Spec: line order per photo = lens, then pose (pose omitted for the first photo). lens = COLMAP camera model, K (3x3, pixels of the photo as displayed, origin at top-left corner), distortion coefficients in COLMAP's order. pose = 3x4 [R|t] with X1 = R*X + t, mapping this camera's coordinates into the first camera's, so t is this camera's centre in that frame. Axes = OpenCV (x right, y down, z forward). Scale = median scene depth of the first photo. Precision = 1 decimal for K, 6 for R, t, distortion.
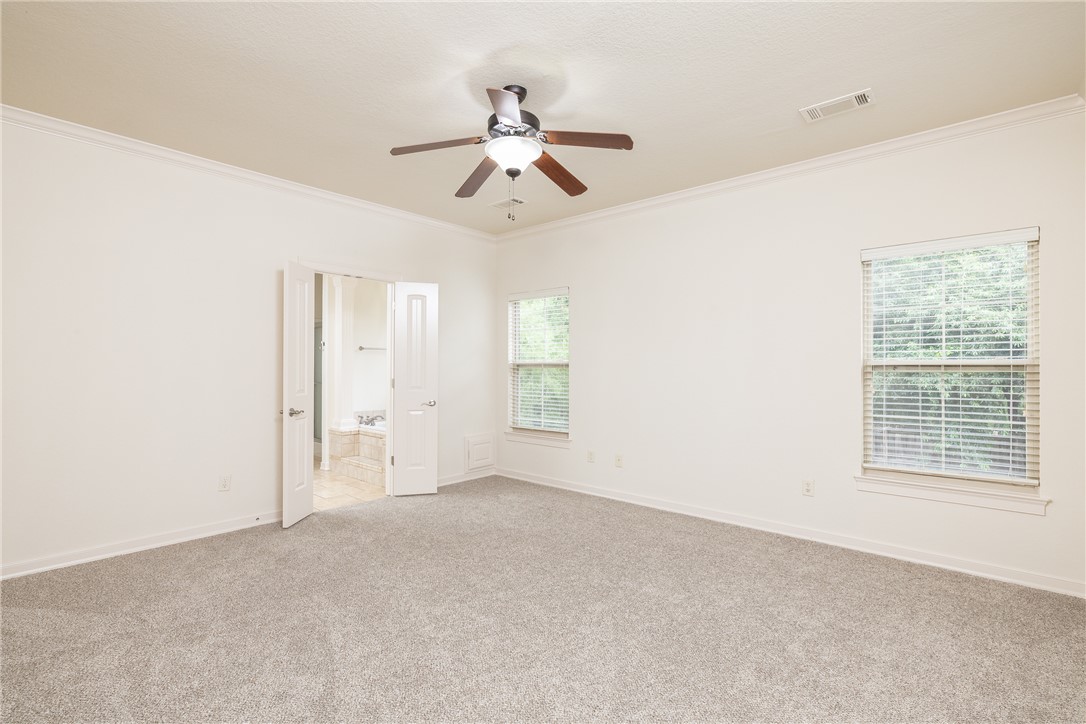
lens RADIAL K [[504.7, 0, 546.1], [0, 504.7, 363.0], [0, 0, 1]] dist [-0.000624, 0.000314]
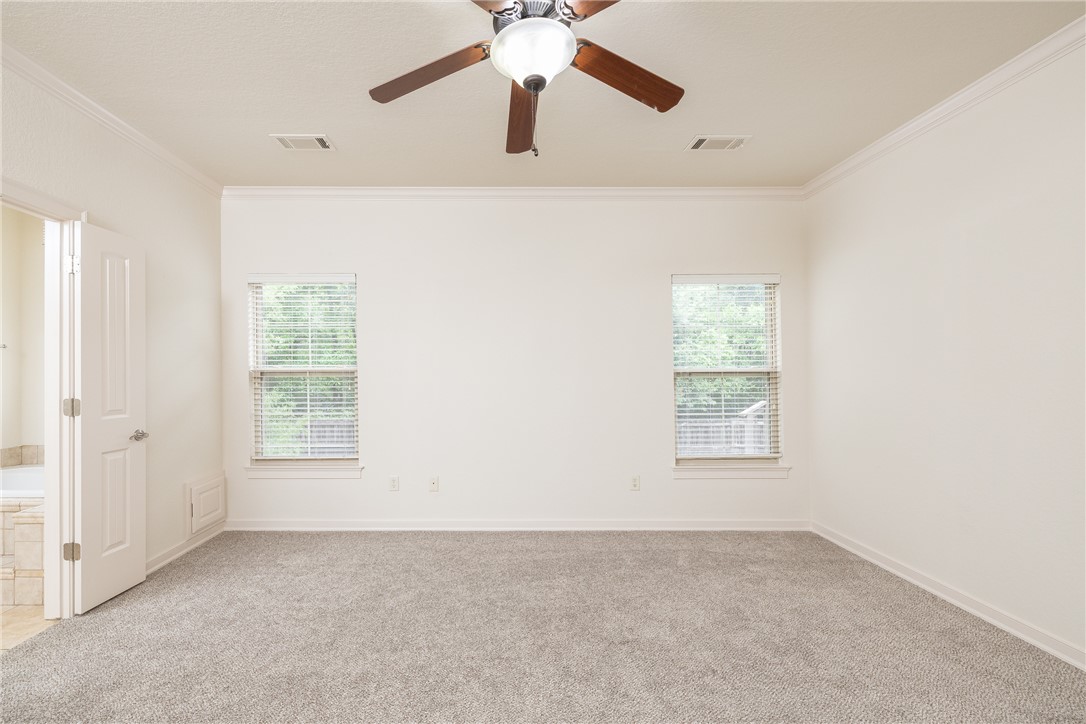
lens RADIAL K [[470.2, 0, 541.9], [0, 470.2, 368.4], [0, 0, 1]] dist [0.001484, 0.000907]
pose [[0.752744, 0.003056, 0.658307, -0.288346], [-0.001447, 0.999994, -0.002989, -0.000652], [-0.658312, 0.001297, 0.752744, 0.328394]]
